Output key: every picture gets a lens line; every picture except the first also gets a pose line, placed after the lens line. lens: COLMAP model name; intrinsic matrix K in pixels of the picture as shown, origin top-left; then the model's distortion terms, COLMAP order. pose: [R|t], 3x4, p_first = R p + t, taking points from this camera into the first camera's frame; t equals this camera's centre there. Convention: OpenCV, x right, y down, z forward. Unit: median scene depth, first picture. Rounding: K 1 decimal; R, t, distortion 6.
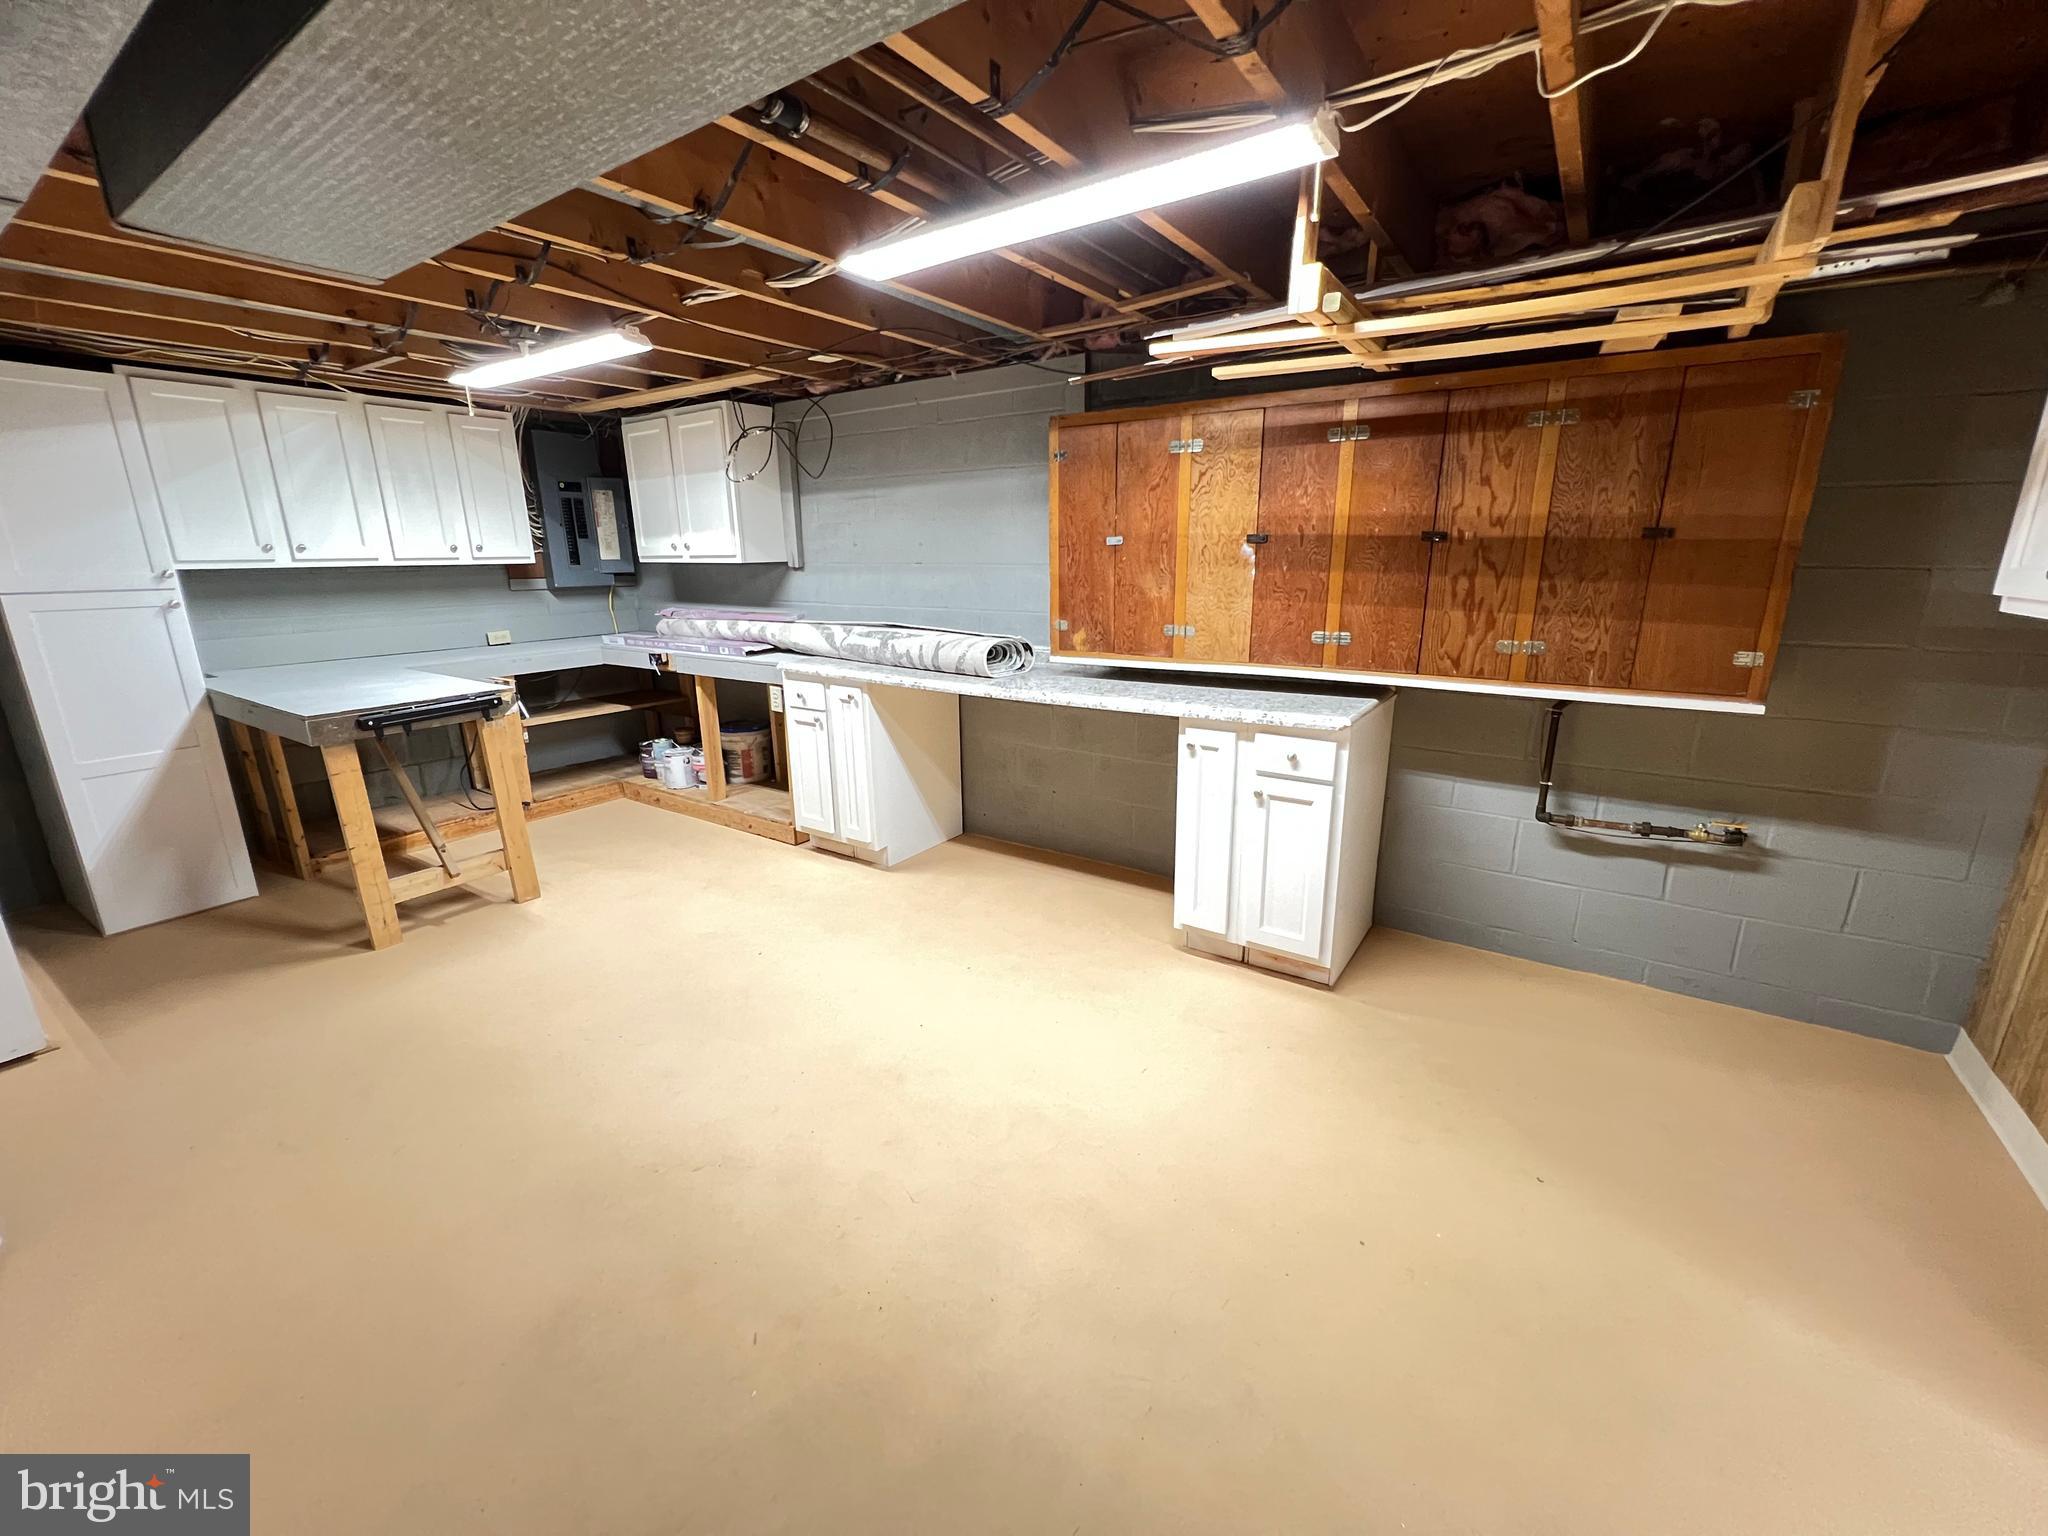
lens RADIAL K [[826.2, 0, 1022.4], [0, 826.2, 769.3], [0, 0, 1]] dist [-0.001247, -0.000194]
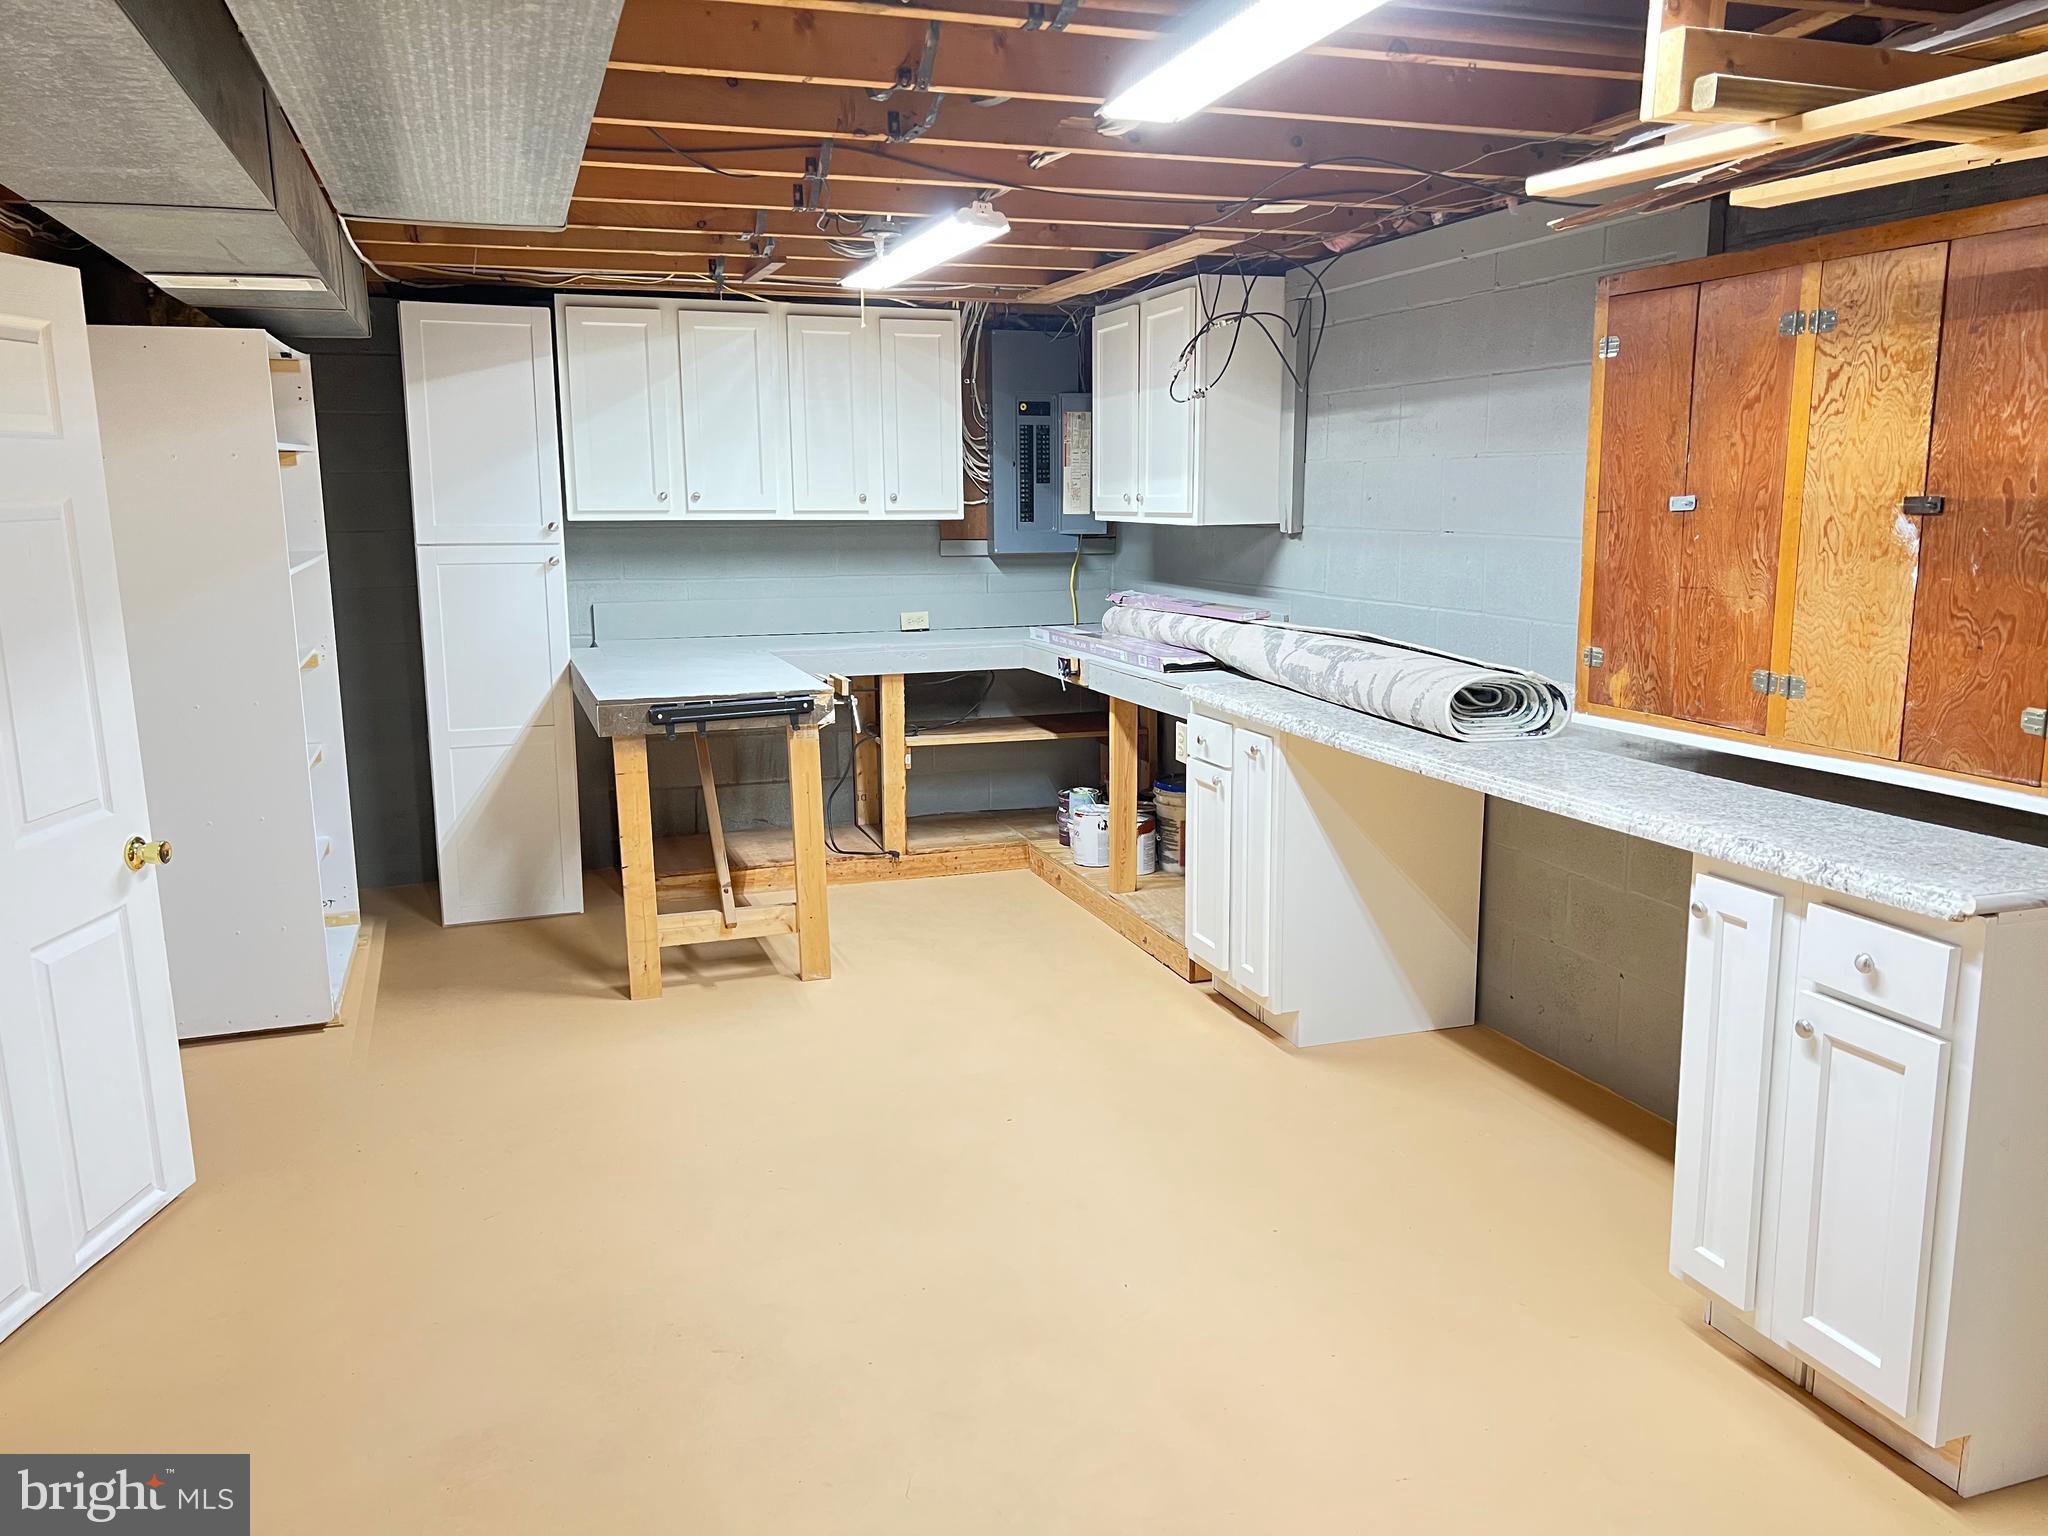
lens RADIAL K [[1541.0, 0, 1029.5], [0, 1541.0, 771.8], [0, 0, 1]] dist [0.059320, -0.063177]
pose [[0.802572, 0.113769, -0.585607, 0.352338], [-0.157286, 0.987267, -0.023759, -0.020512], [0.575448, 0.111176, 0.810247, -0.011266]]
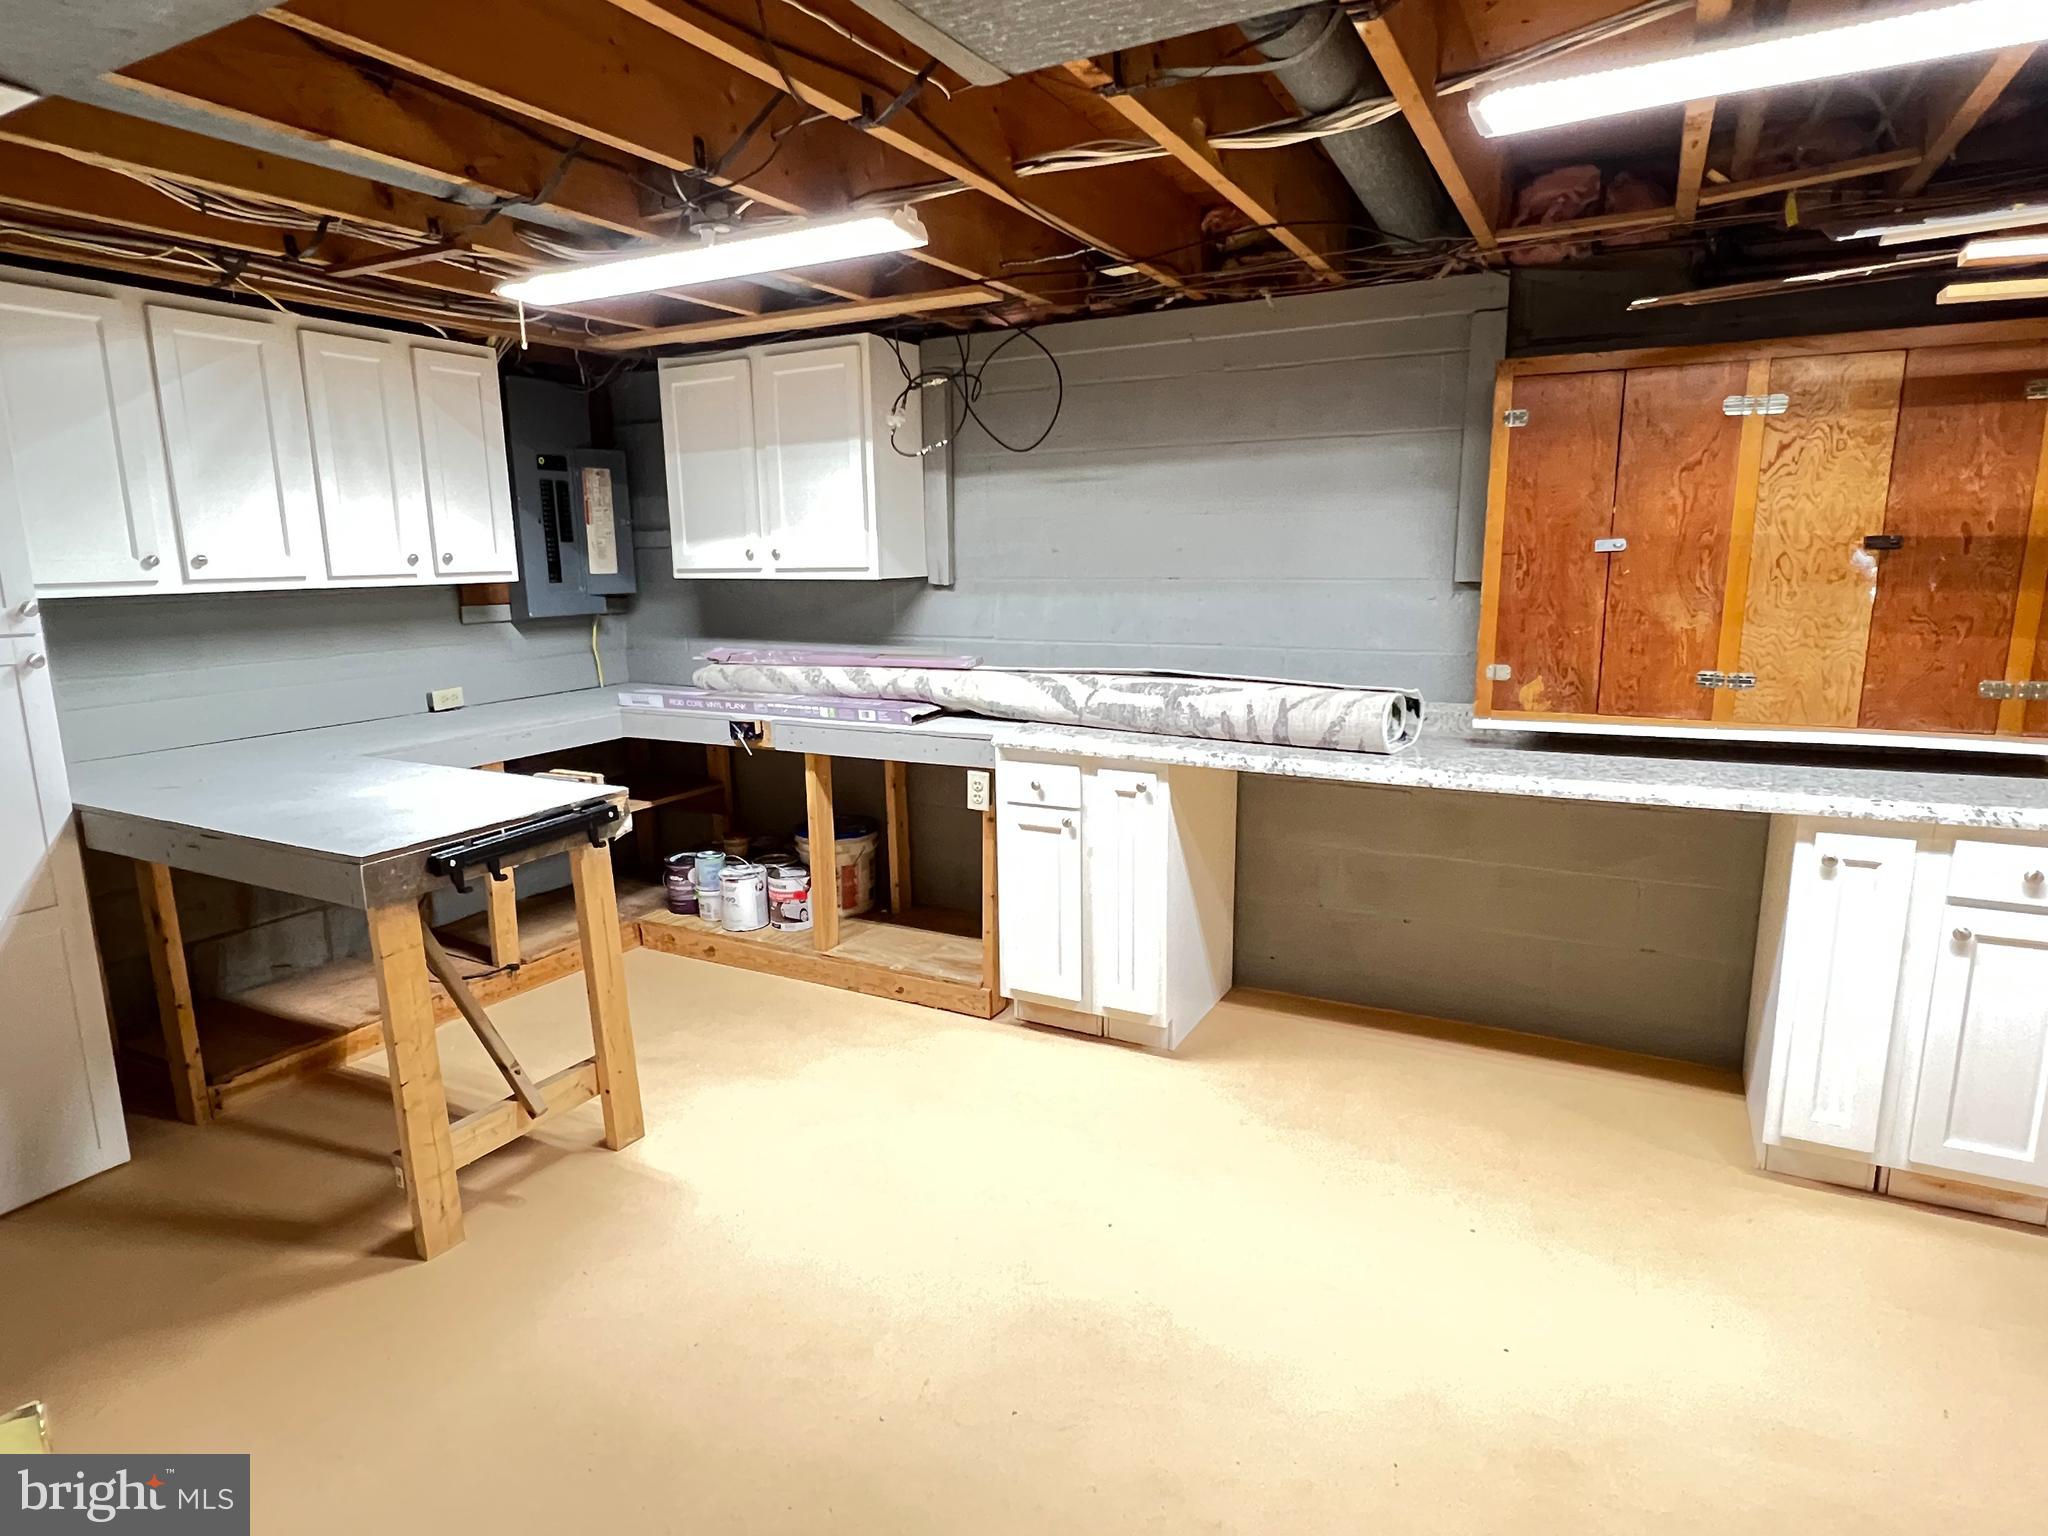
lens RADIAL K [[1139.3, 0, 1019.6], [0, 1139.3, 774.3], [0, 0, 1]] dist [-0.000975, -0.001283]
pose [[0.994482, -0.024893, 0.101913, -0.425522], [0.031516, 0.997458, -0.063908, -0.048618], [-0.100063, 0.066768, 0.992738, 0.149938]]
